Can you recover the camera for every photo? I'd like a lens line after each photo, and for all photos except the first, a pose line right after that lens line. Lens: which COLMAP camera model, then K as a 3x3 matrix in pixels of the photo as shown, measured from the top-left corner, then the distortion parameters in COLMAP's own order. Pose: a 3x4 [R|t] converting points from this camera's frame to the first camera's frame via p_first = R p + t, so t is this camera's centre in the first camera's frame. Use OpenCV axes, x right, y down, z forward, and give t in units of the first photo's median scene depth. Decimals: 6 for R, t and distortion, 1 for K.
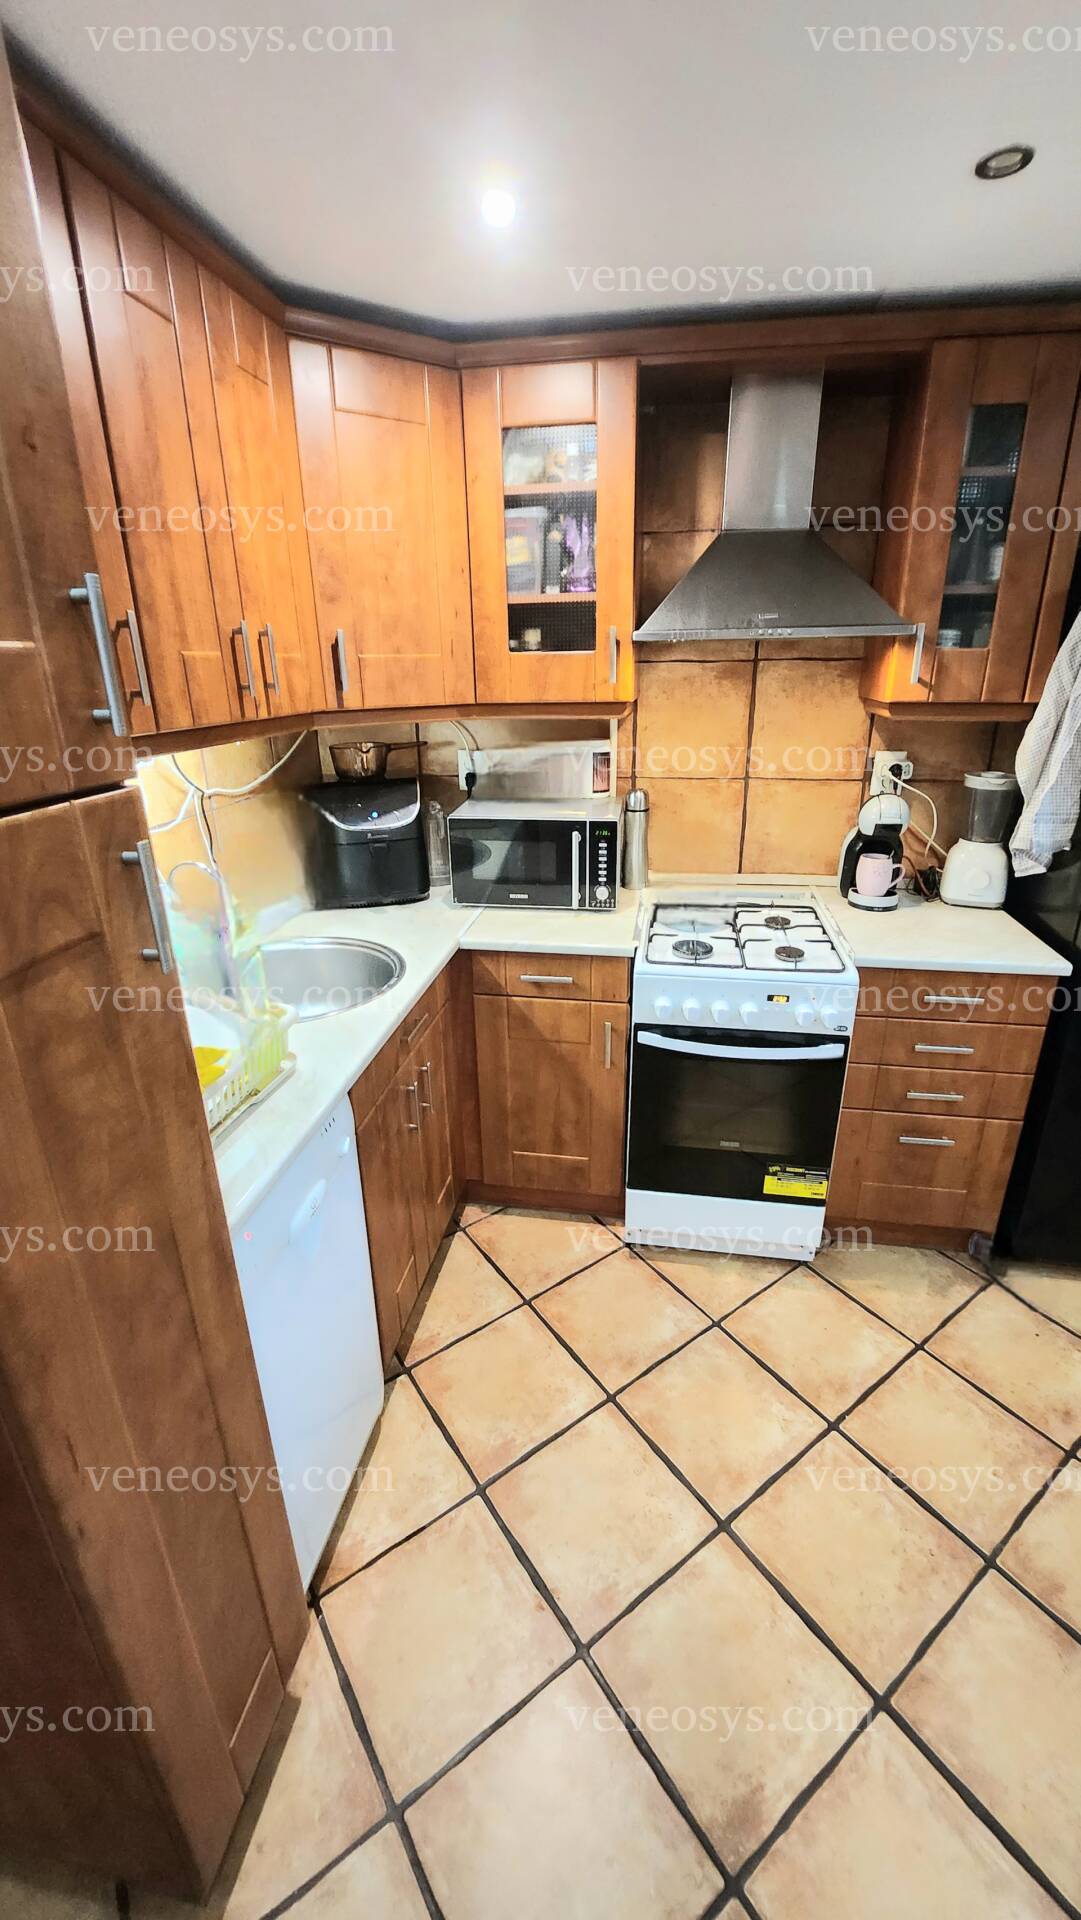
lens RADIAL K [[751.8, 0, 540.5], [0, 751.8, 960.0], [0, 0, 1]] dist [-0.016948, -0.000056]
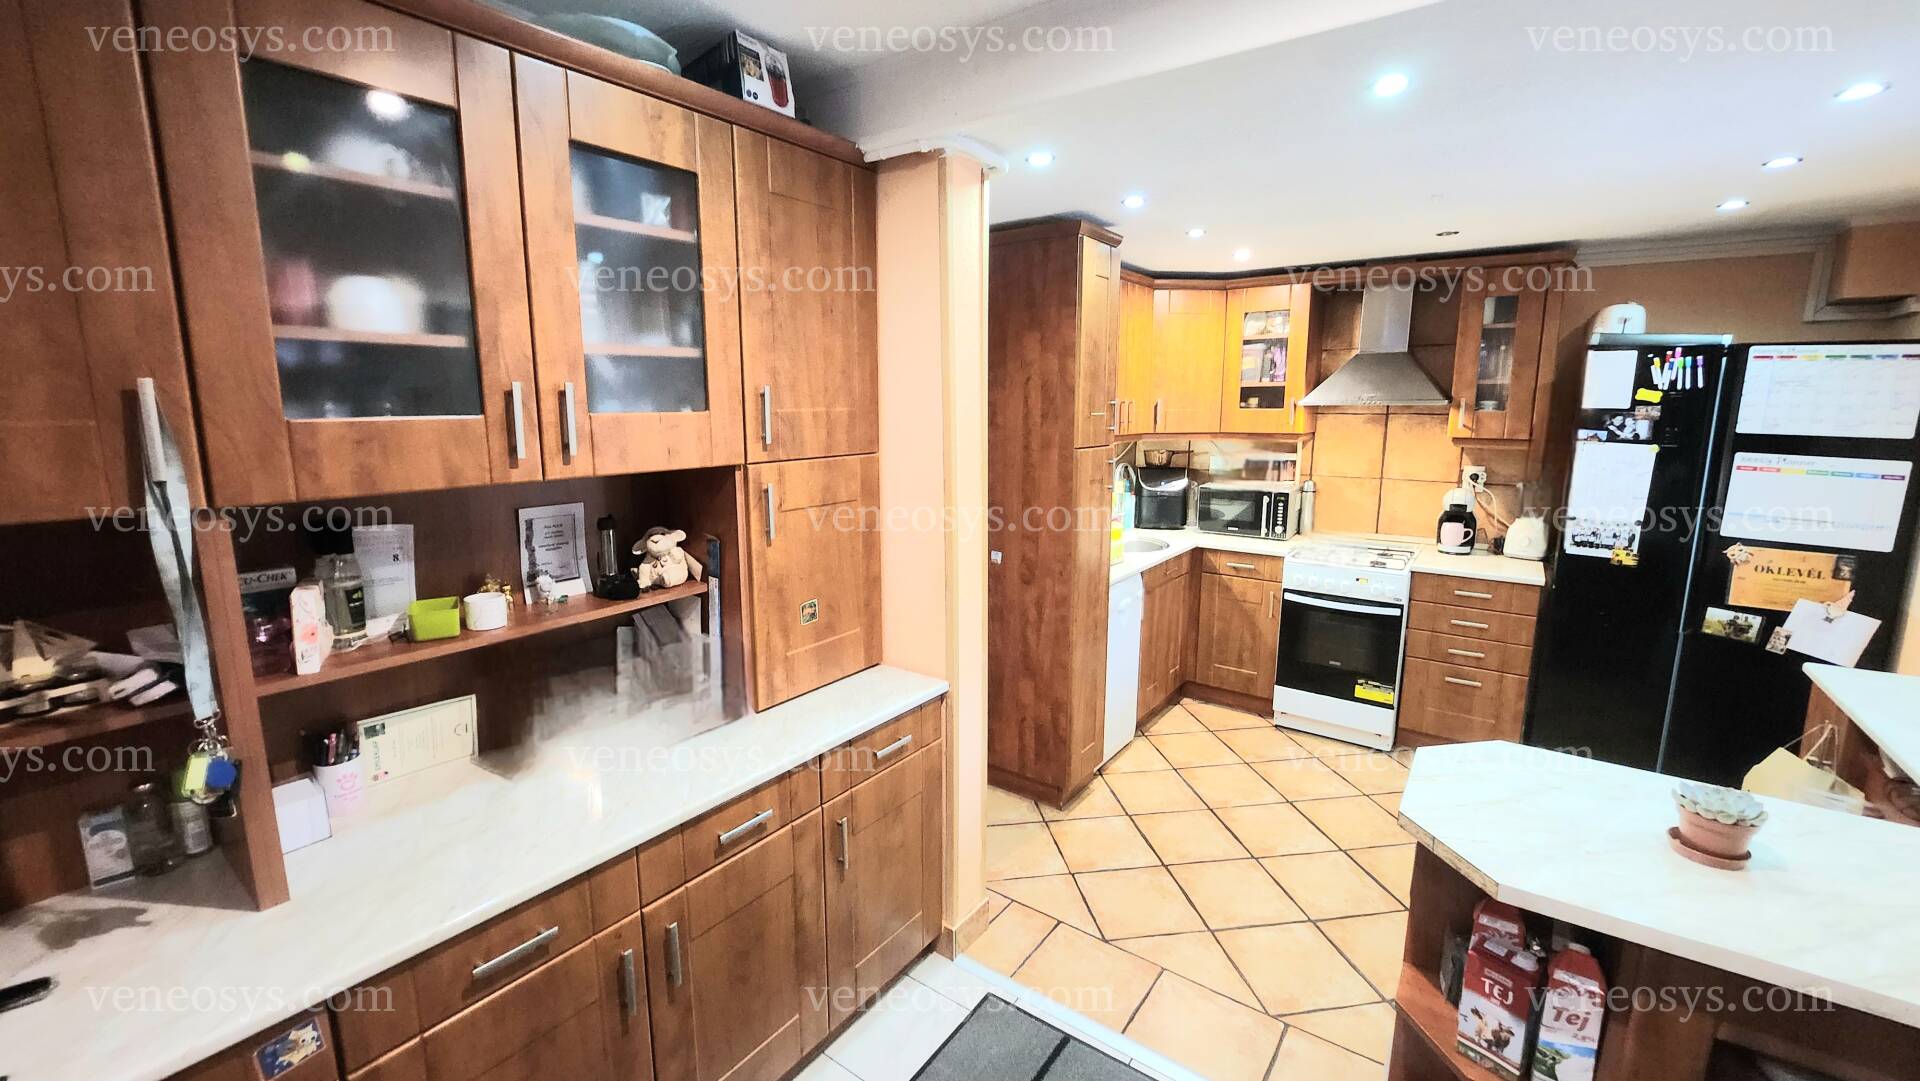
lens RADIAL K [[751.8, 0, 960.0], [0, 751.8, 540.5], [0, 0, 1]] dist [-0.016948, -0.000056]
pose [[0.895962, 0.089015, -0.435119, 0.191845], [-0.171318, 0.973156, -0.153680, 0.376614], [0.409759, 0.212235, 0.887161, -1.029309]]
